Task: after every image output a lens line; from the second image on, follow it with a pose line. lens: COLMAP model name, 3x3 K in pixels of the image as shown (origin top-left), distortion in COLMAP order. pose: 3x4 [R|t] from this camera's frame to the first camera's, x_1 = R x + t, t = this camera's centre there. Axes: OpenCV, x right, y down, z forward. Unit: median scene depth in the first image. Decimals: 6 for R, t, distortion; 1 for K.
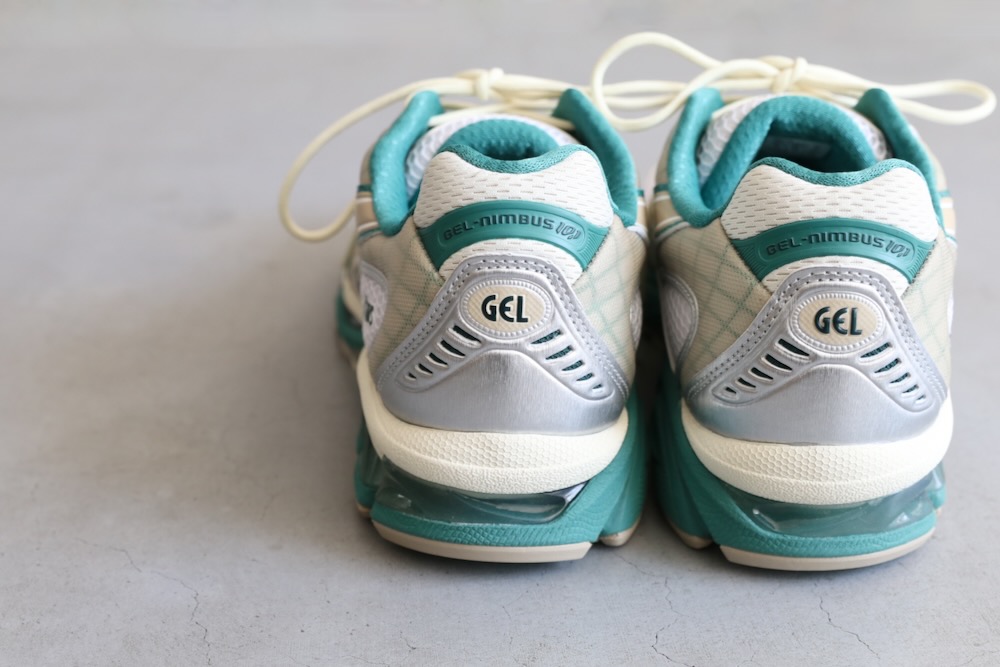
lens RADIAL K [[1465.3, 0, 508.8], [0, 1465.3, 364.0], [0, 0, 1]] dist [-0.059008, 0.000000]
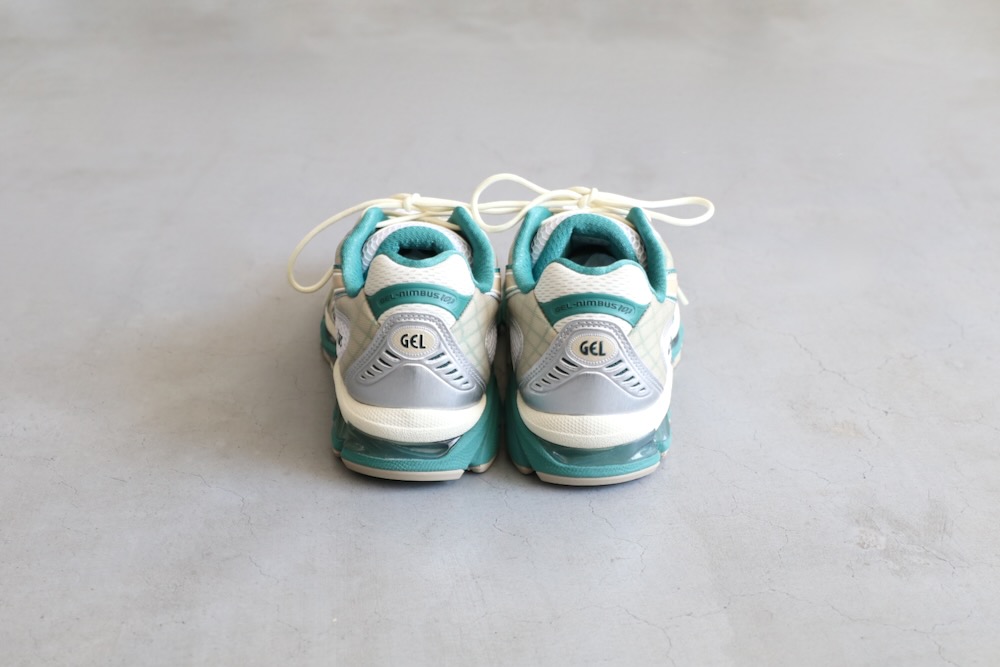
lens RADIAL K [[1335.6, 0, 503.4], [0, 1335.6, 332.4], [0, 0, 1]] dist [-0.061958, 0.000000]
pose [[0.999798, 0.000659, 0.020079, 0.071873], [-0.000496, 0.999967, -0.008121, -0.032860], [-0.020084, 0.008109, 0.999765, -0.635282]]
